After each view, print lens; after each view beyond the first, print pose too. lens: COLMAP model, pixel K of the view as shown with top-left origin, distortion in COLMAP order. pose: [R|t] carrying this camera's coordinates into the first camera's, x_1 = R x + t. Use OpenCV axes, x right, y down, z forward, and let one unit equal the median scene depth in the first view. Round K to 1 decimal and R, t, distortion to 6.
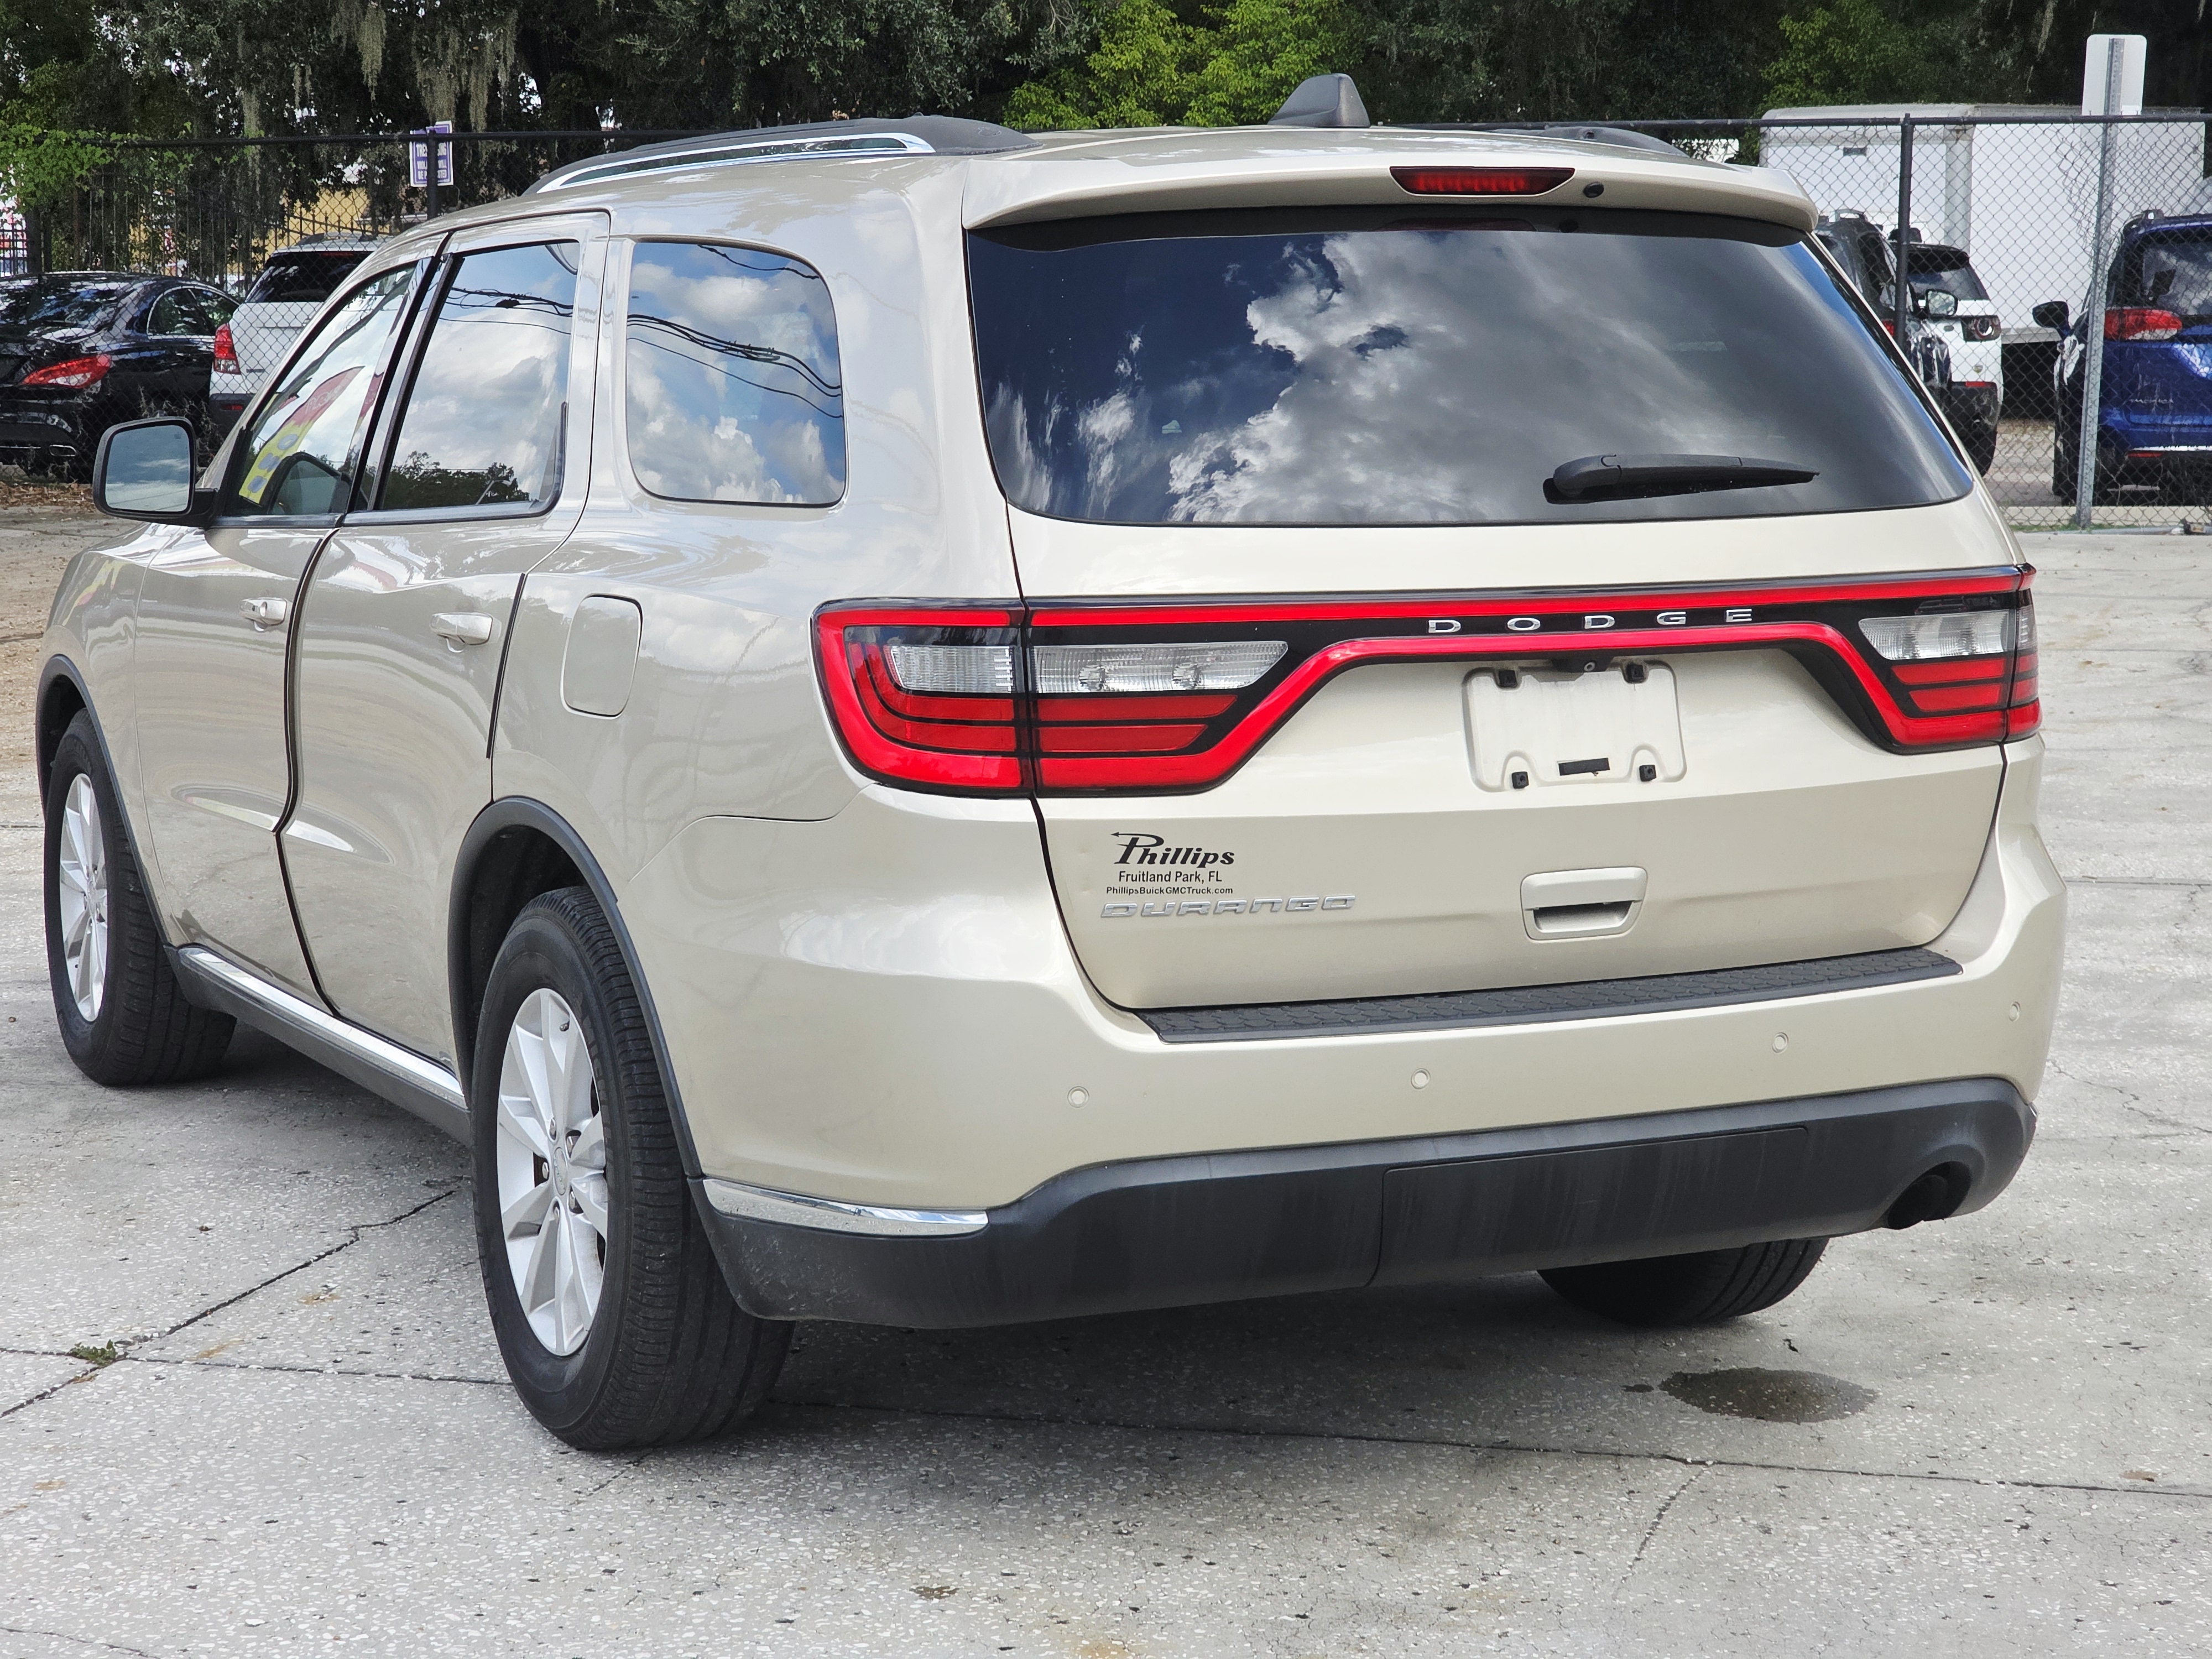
lens RADIAL K [[4238.6, 0, 1109.8], [0, 4238.6, 810.6], [0, 0, 1]] dist [0.004316, 0.000000]
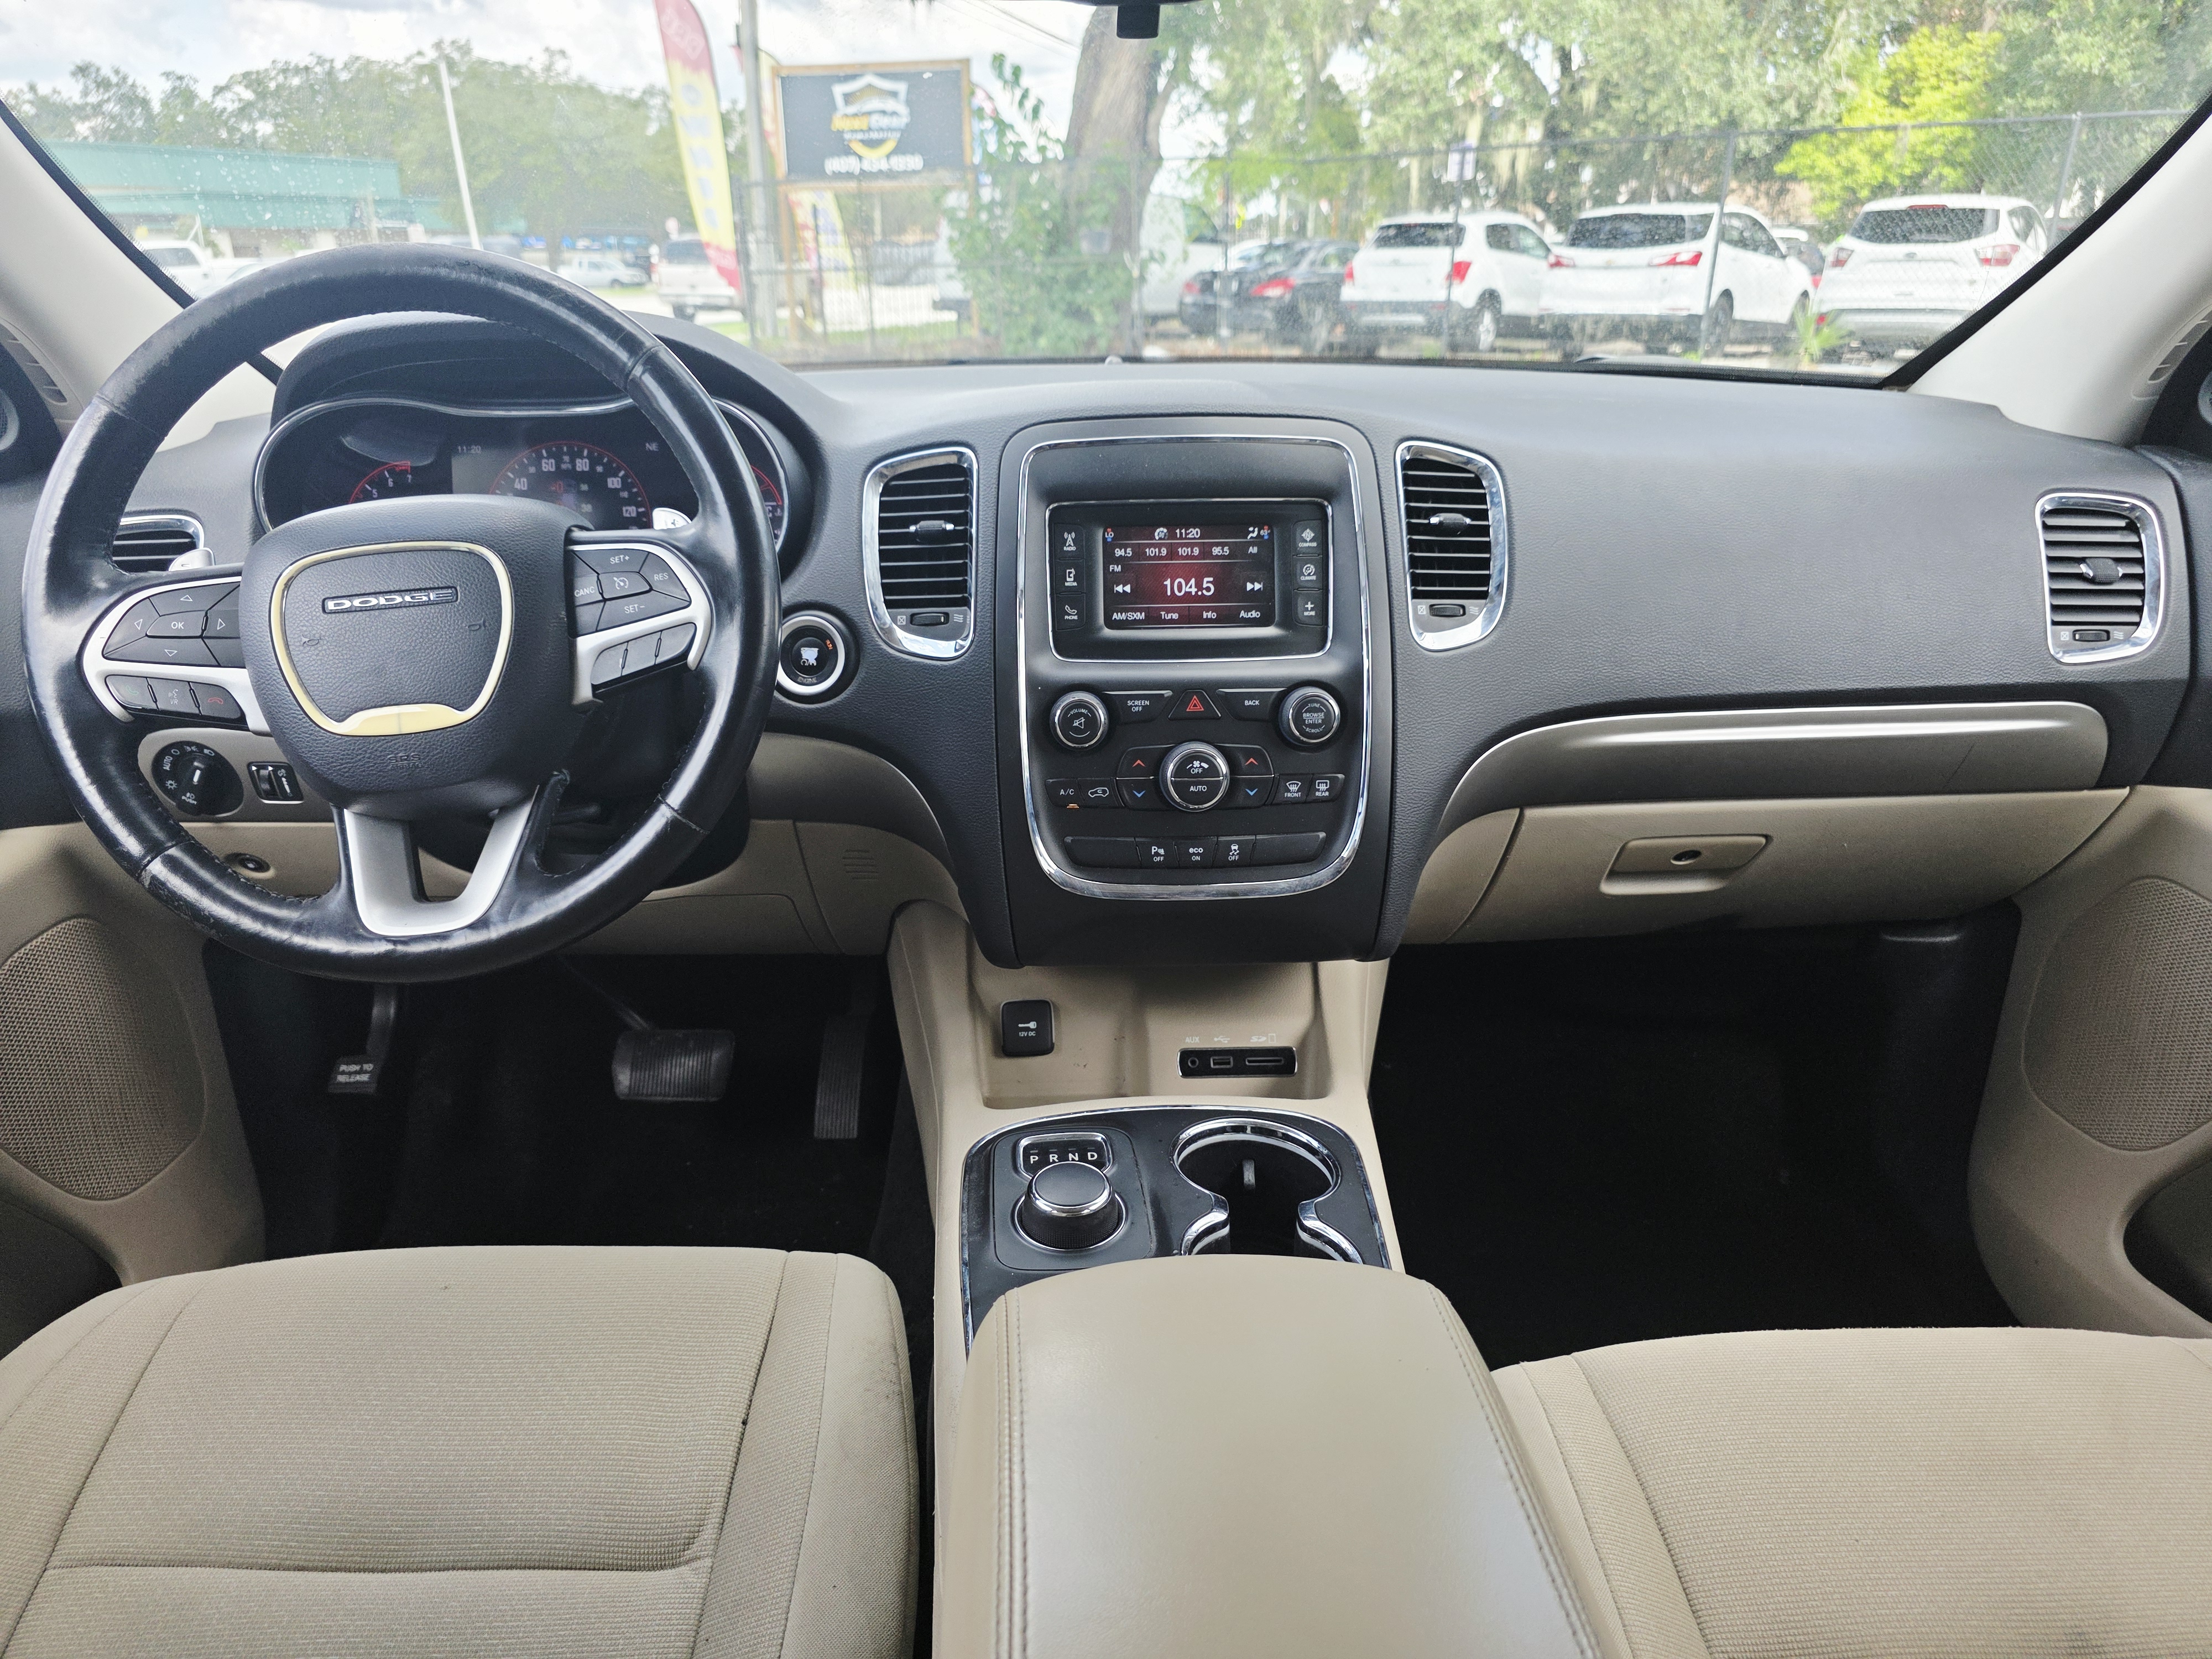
lens RADIAL K [[1480.2, 0, 1106.8], [0, 1480.2, 845.2], [0, 0, 1]] dist [0.041053, -0.045164]
pose [[0.917423, 0.138378, -0.373078, -0.092639], [-0.042625, 0.966365, 0.253618, -0.119437], [0.395624, -0.216773, 0.892463, 1.390866]]
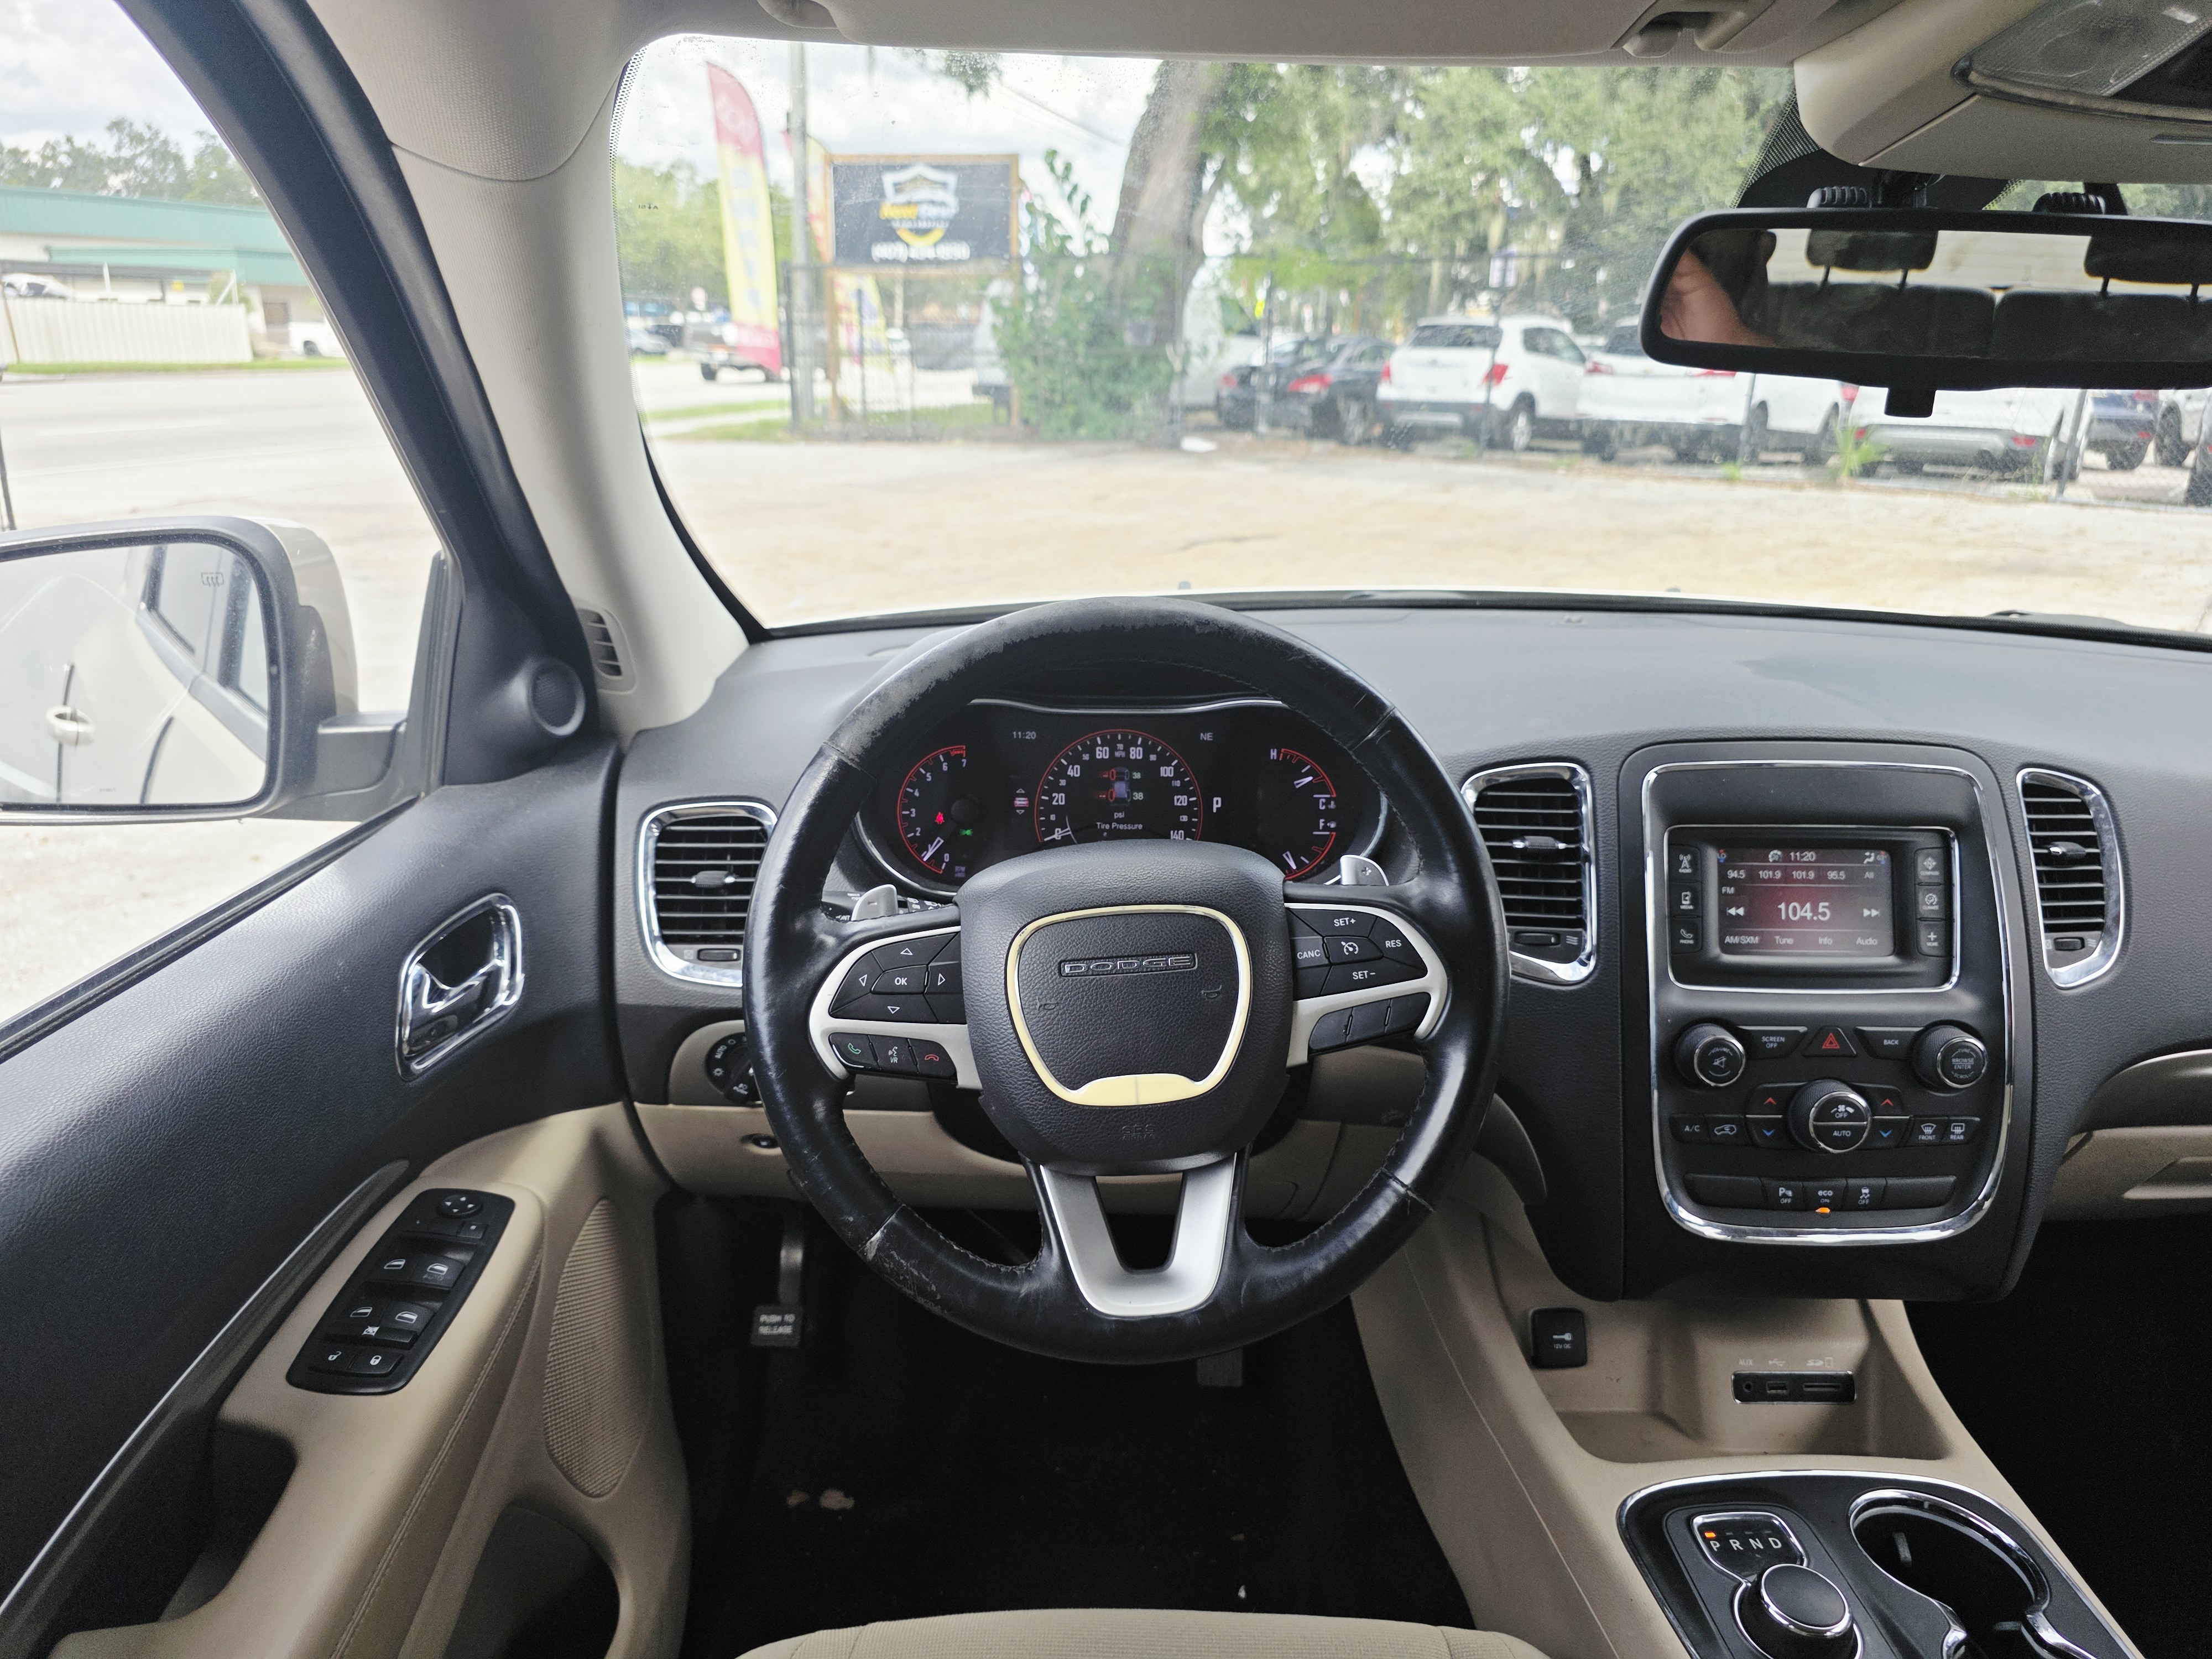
lens RADIAL K [[1480.2, 0, 1107.8], [0, 1480.2, 853.5], [0, 0, 1]] dist [0.041053, -0.045164]
pose [[0.915290, 0.149130, -0.374172, -0.168615], [-0.071611, 0.974385, 0.213178, -0.143733], [0.396379, -0.168325, 0.902524, 1.372036]]
